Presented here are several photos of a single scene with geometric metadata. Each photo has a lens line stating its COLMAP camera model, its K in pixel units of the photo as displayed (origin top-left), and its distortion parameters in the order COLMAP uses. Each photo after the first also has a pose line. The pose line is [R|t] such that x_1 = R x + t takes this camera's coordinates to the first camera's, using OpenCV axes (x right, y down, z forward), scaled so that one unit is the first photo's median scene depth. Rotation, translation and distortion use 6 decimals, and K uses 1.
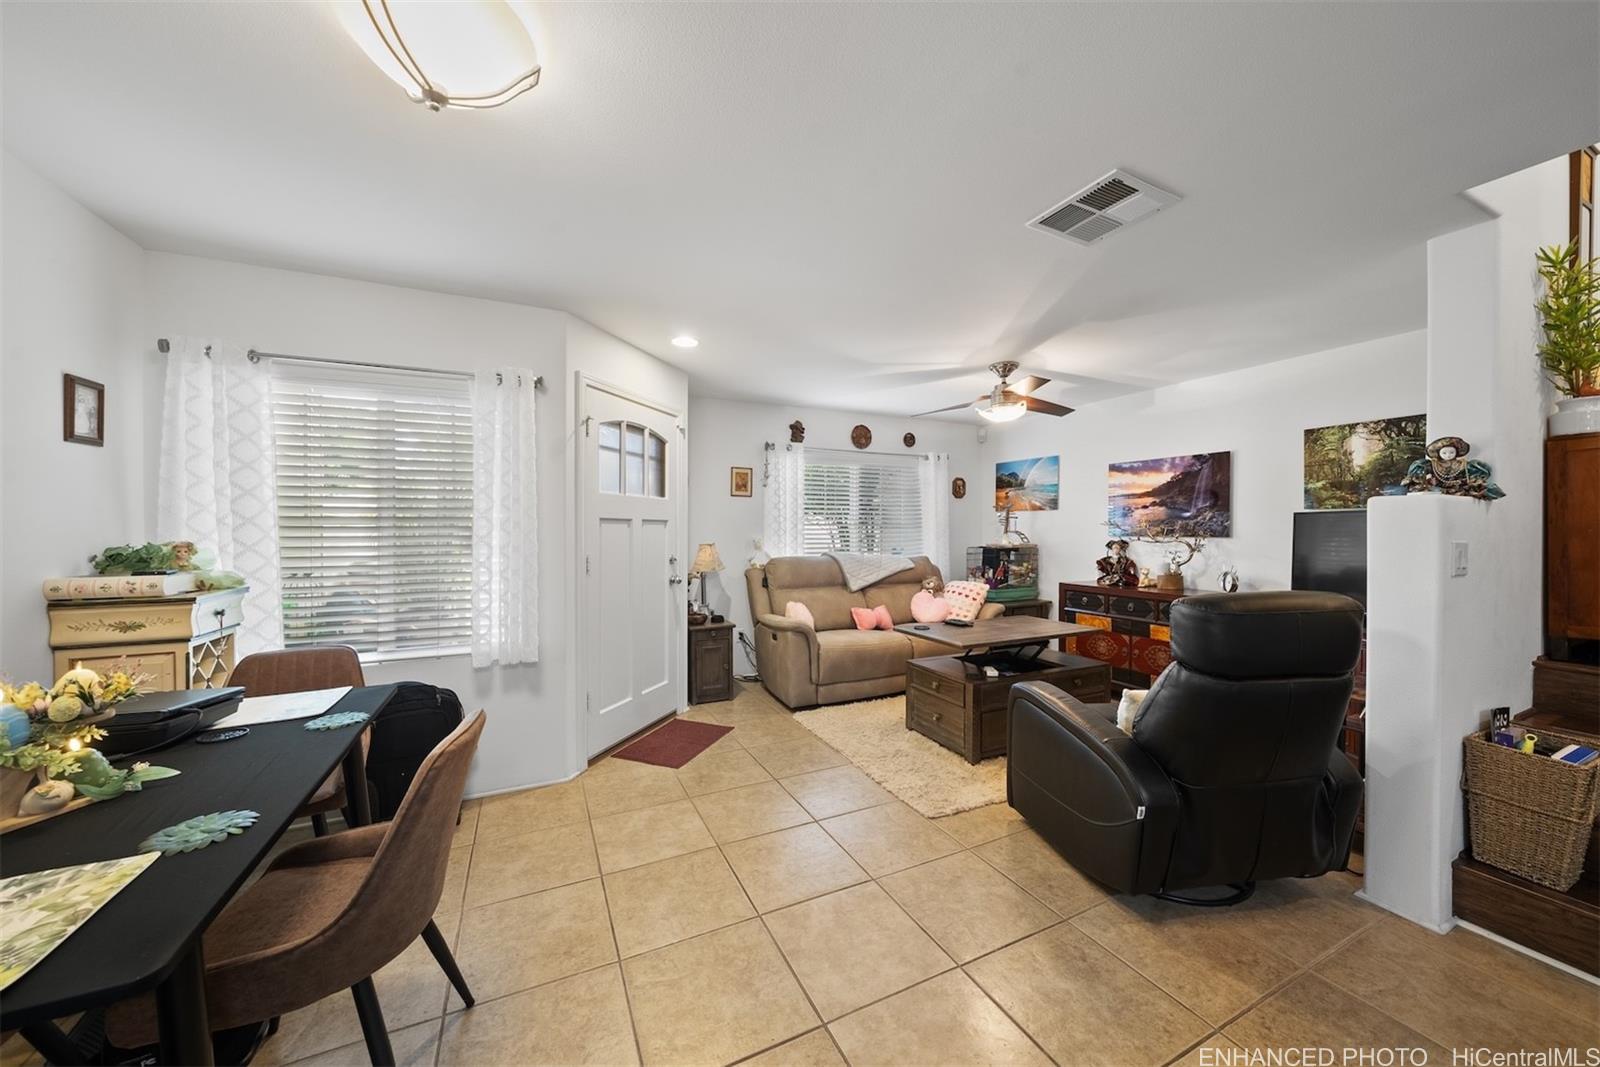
lens RADIAL K [[555.3, 0, 797.4], [0, 555.3, 530.7], [0, 0, 1]] dist [-0.005992, 0.000412]
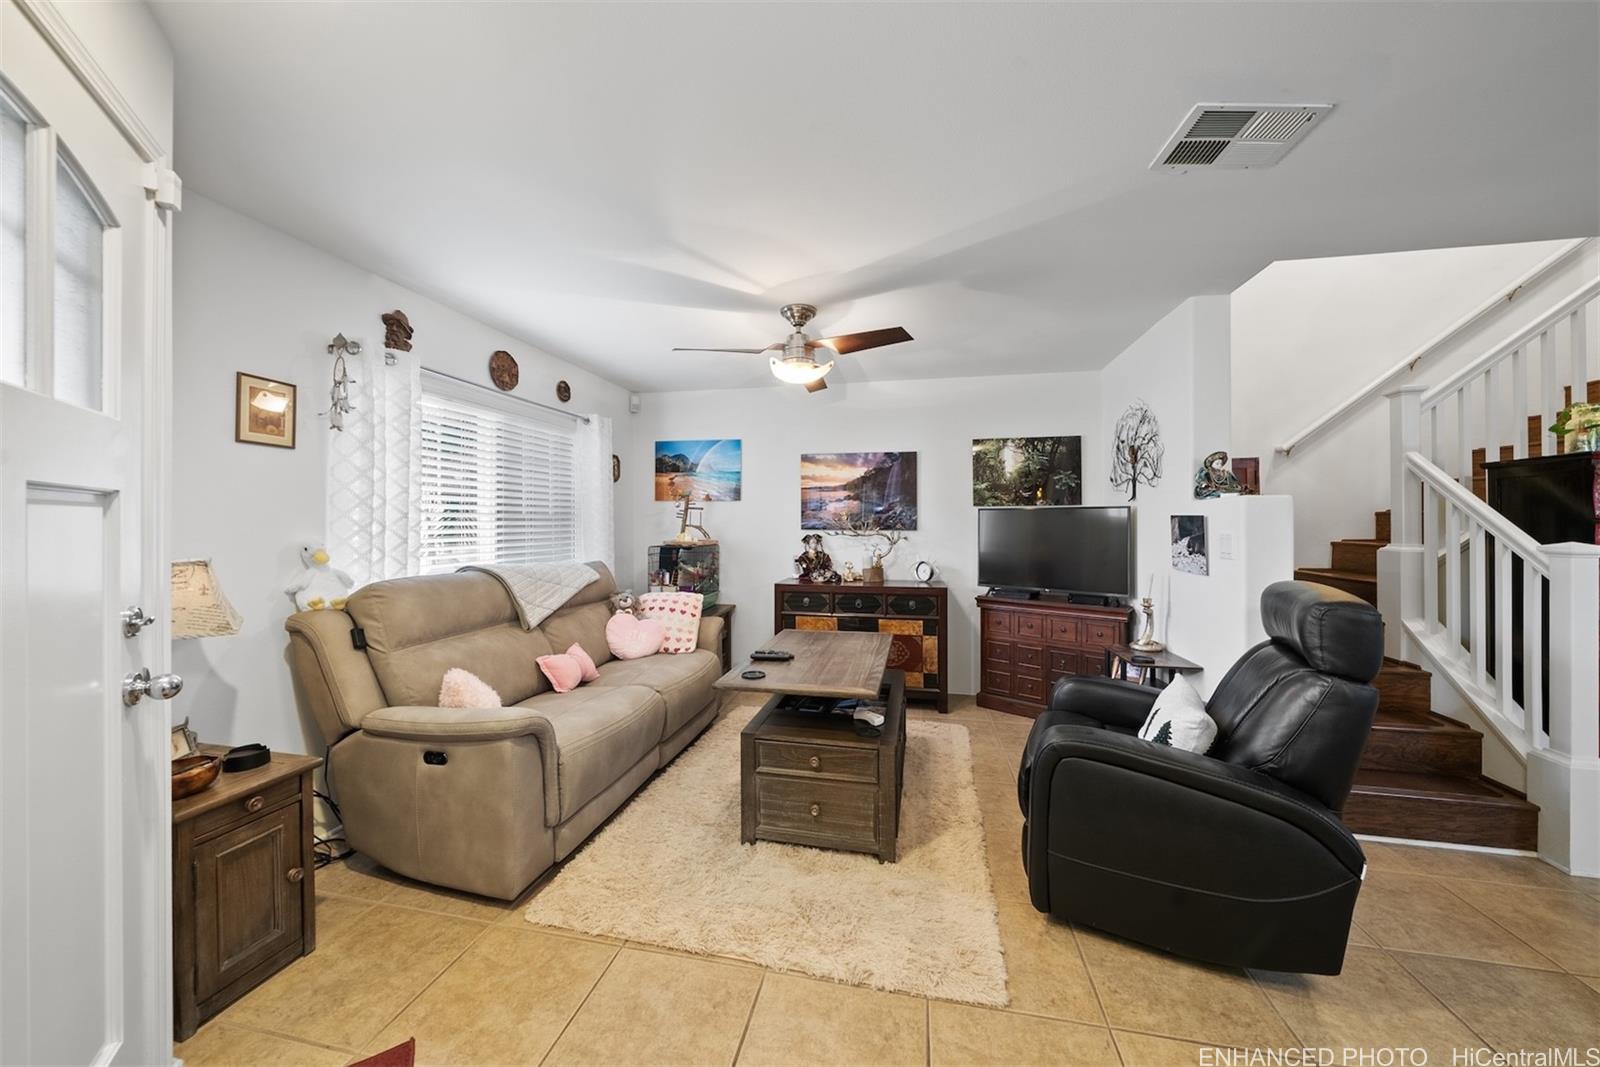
lens RADIAL K [[555.3, 0, 797.6], [0, 555.3, 522.3], [0, 0, 1]] dist [-0.005992, 0.000412]
pose [[0.609444, 0.001739, 0.792828, -0.229857], [0.001122, 0.999995, -0.003056, -0.000658], [-0.792829, 0.002752, 0.609438, 0.504523]]
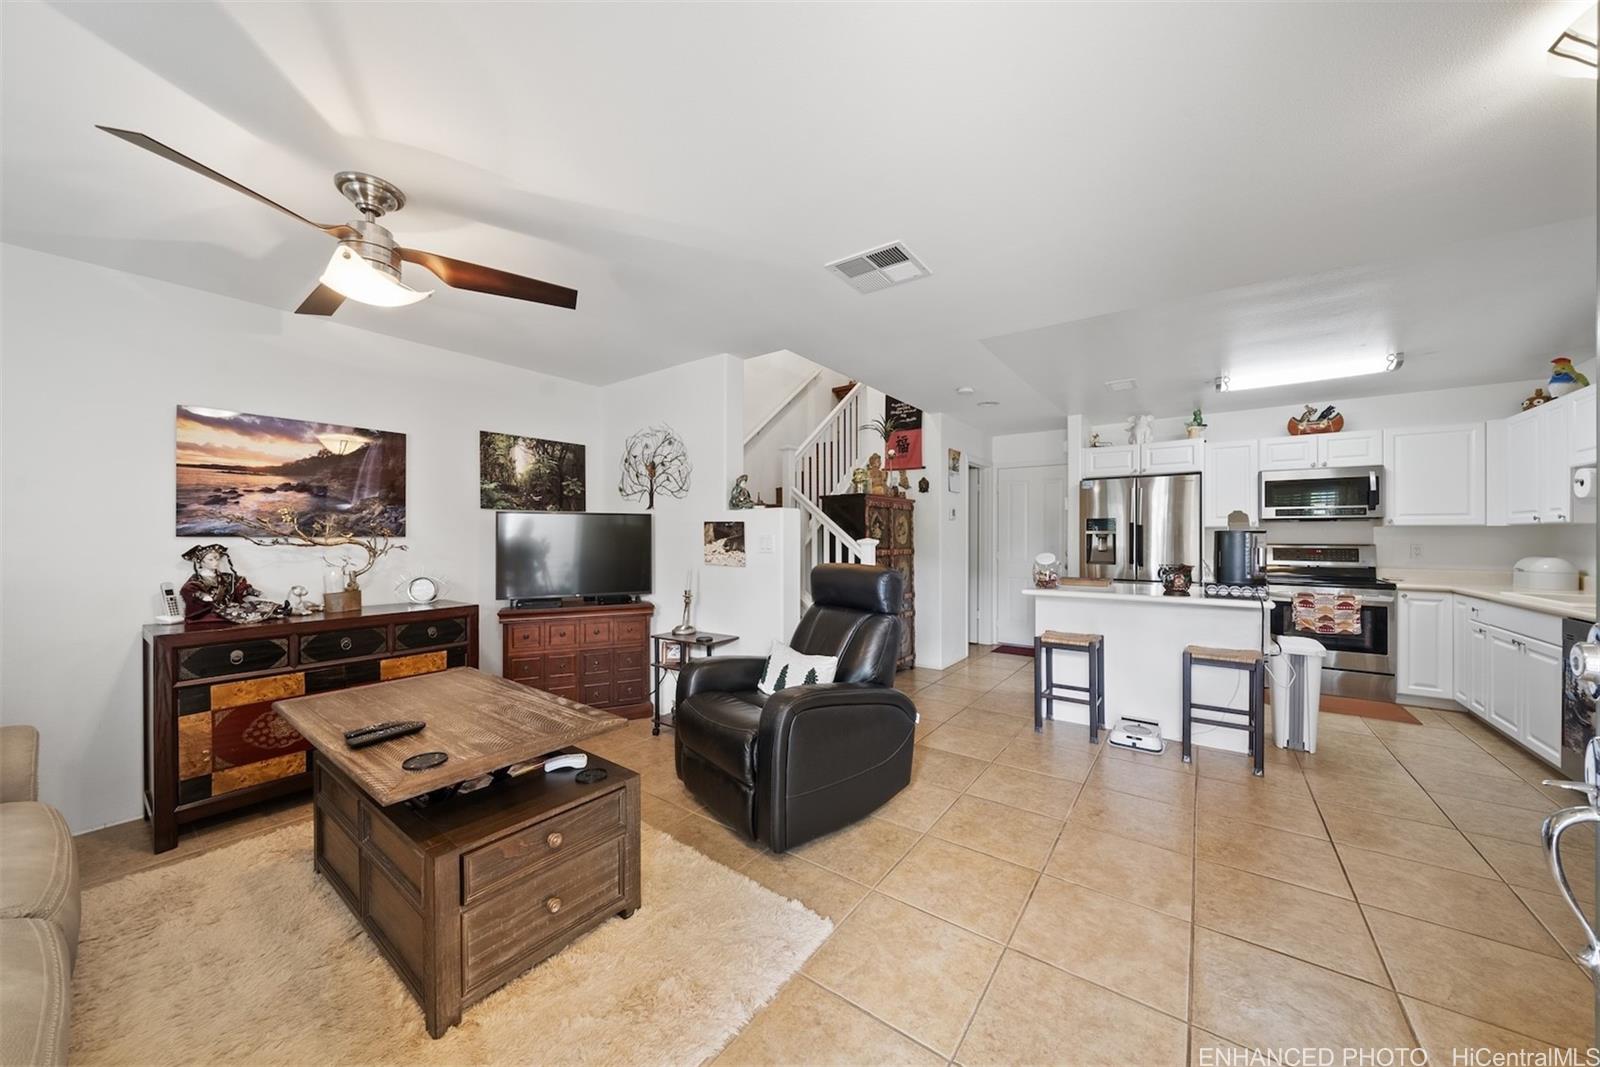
lens RADIAL K [[555.3, 0, 796.8], [0, 555.3, 532.6], [0, 0, 1]] dist [-0.005992, 0.000412]
pose [[-0.466557, 0.005218, 0.884476, -0.227645], [0.003867, 0.999985, -0.003860, 0.010725], [-0.884482, 0.001620, -0.466571, 0.848265]]
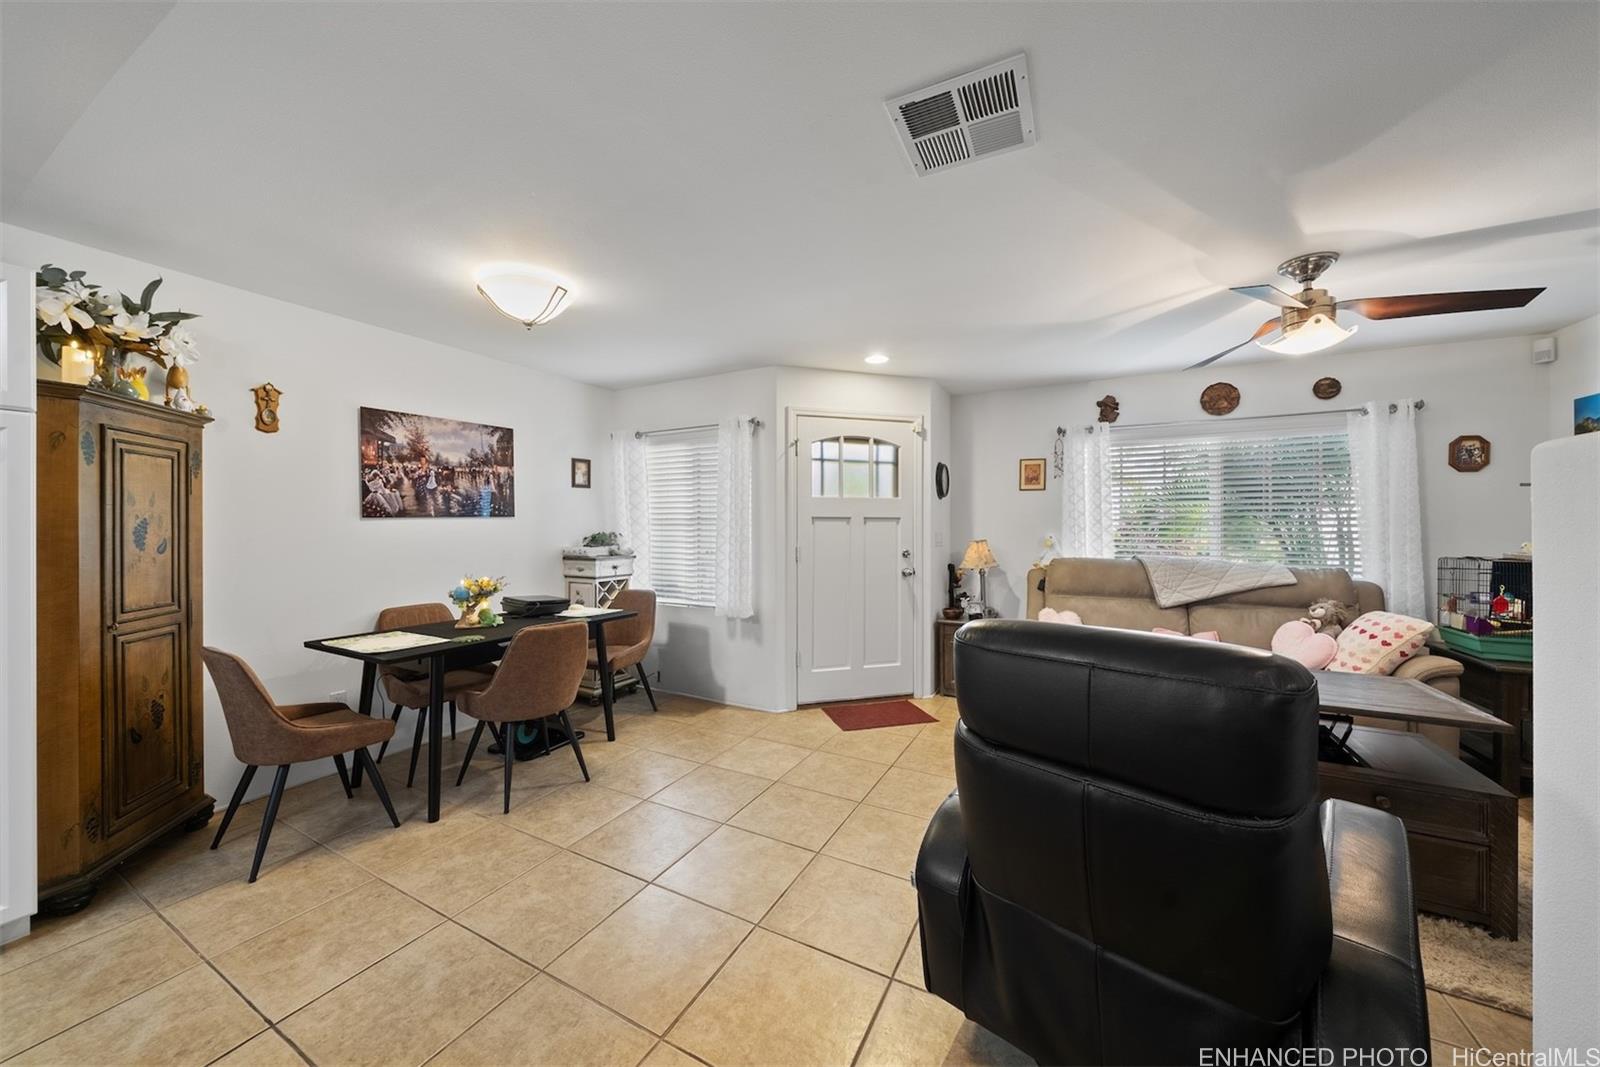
lens RADIAL K [[555.3, 0, 794.2], [0, 555.3, 523.9], [0, 0, 1]] dist [-0.005992, 0.000412]
pose [[0.596135, -0.002850, -0.802880, 0.490985], [-0.002744, 0.999981, -0.005586, 0.000322], [0.802880, 0.005533, 0.596115, 0.163111]]
